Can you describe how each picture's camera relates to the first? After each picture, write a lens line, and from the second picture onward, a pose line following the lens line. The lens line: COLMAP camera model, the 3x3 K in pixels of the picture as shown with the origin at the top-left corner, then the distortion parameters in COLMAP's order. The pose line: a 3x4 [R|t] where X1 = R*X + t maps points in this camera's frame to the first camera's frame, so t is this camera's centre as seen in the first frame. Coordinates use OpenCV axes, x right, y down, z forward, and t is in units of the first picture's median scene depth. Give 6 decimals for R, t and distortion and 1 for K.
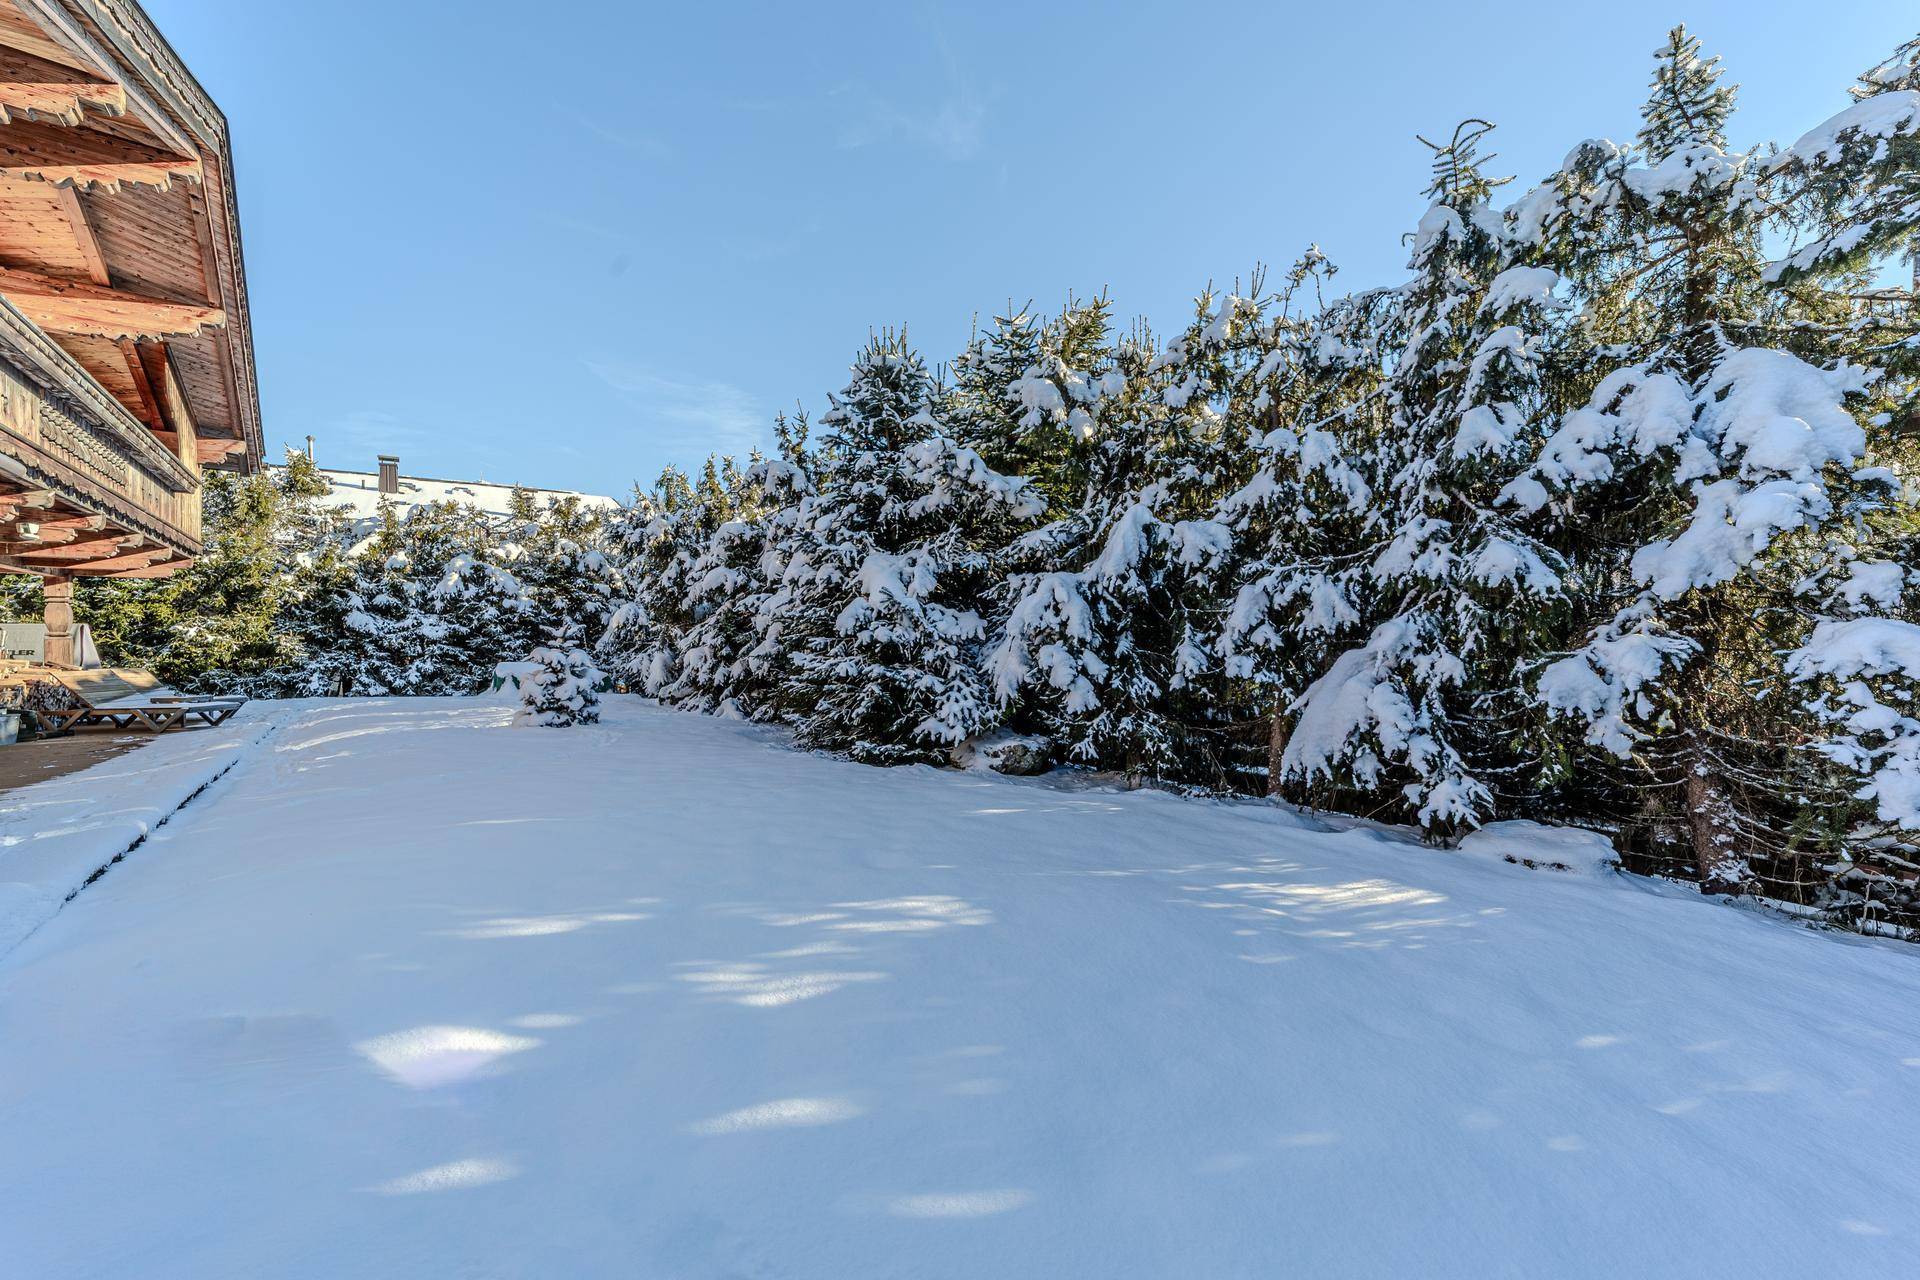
lens RADIAL K [[736.9, 0, 956.3], [0, 736.9, 643.3], [0, 0, 1]] dist [-0.001418, 0.000729]
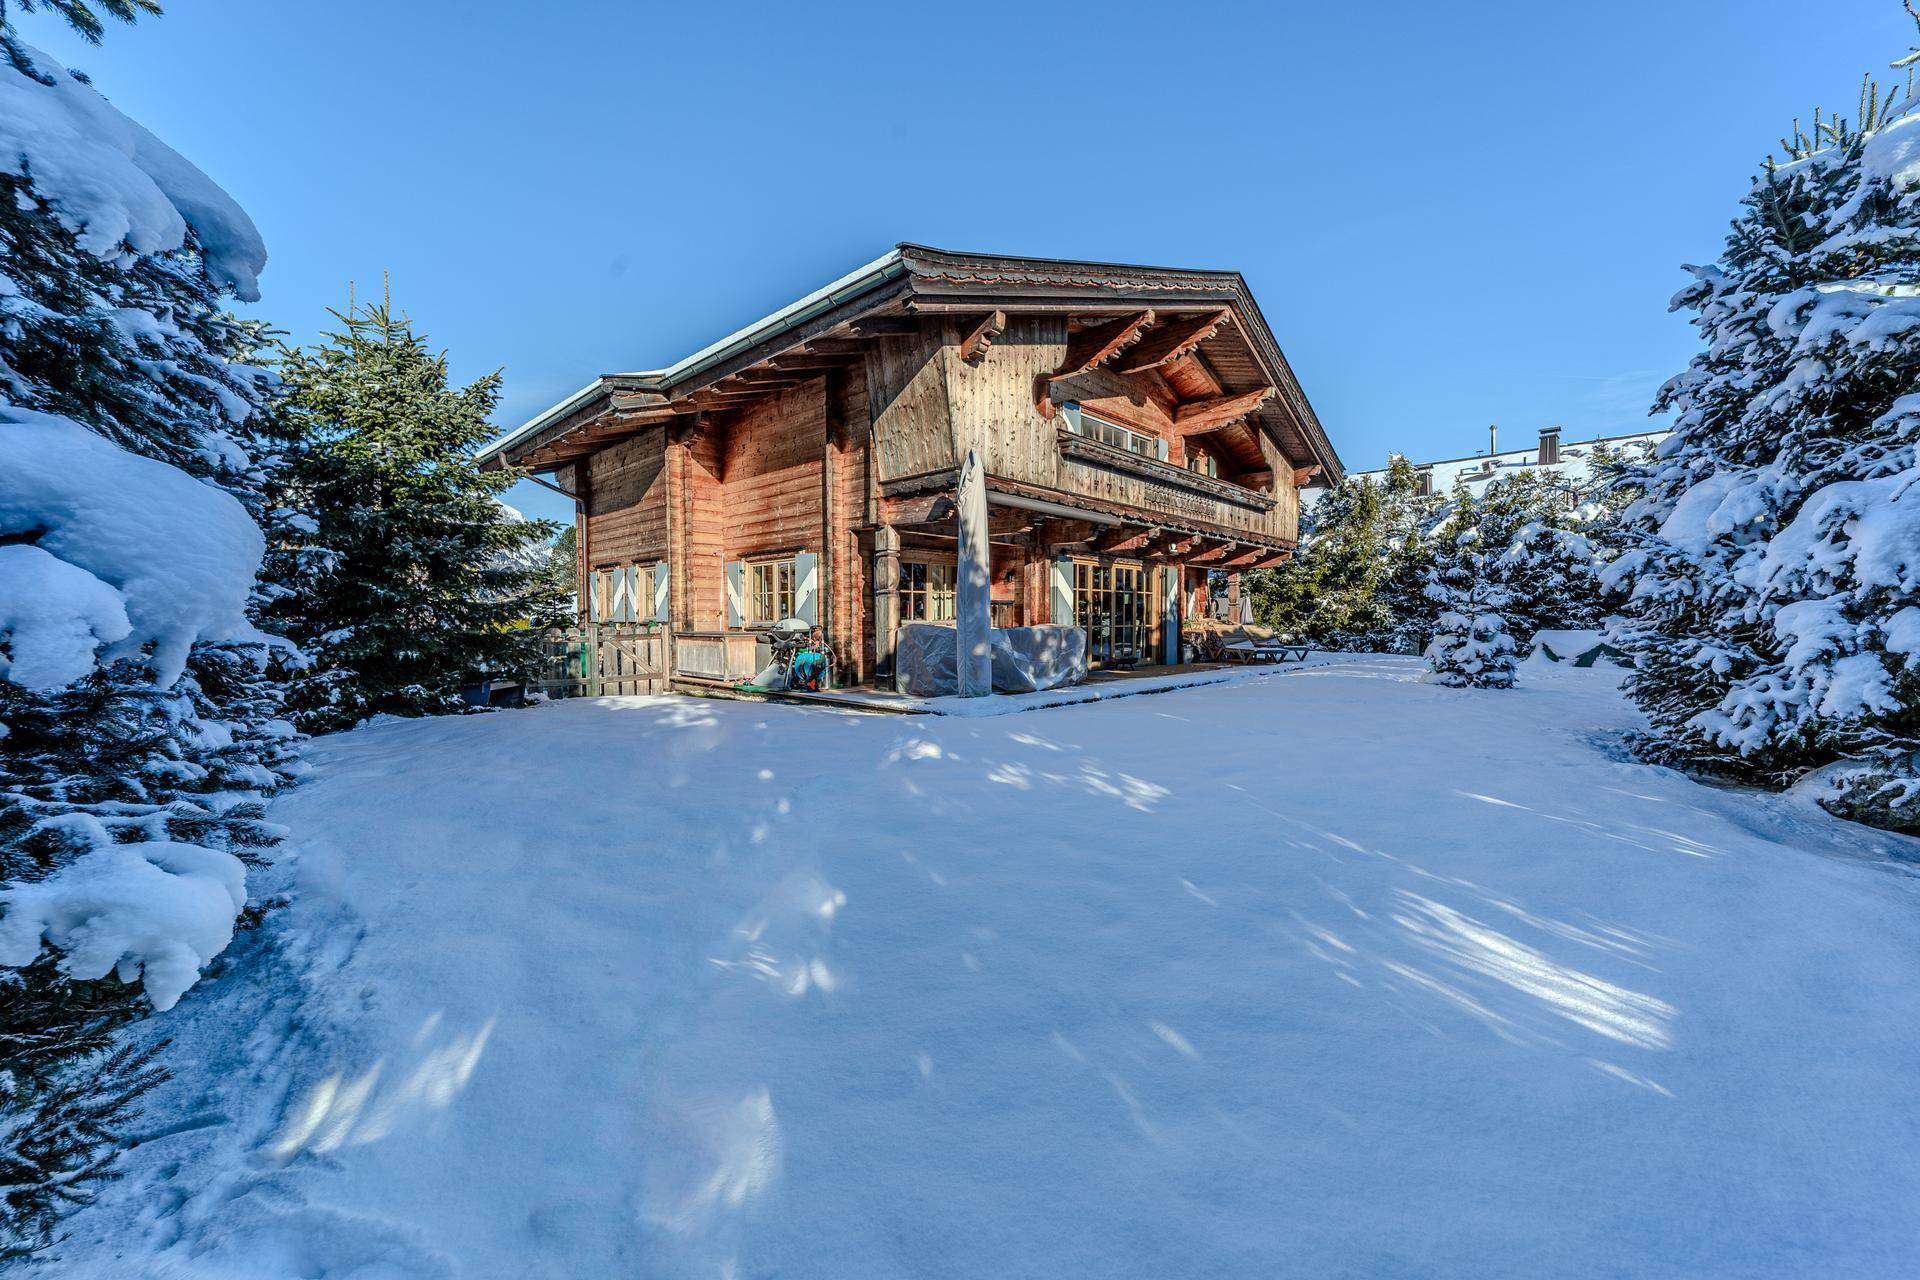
lens RADIAL K [[736.9, 0, 957.1], [0, 736.9, 640.4], [0, 0, 1]] dist [-0.001418, 0.000729]
pose [[0.140322, 0.038345, -0.989363, 0.249031], [-0.005036, 0.999264, 0.038015, 0.006503], [0.990093, -0.000352, 0.140412, 0.093270]]
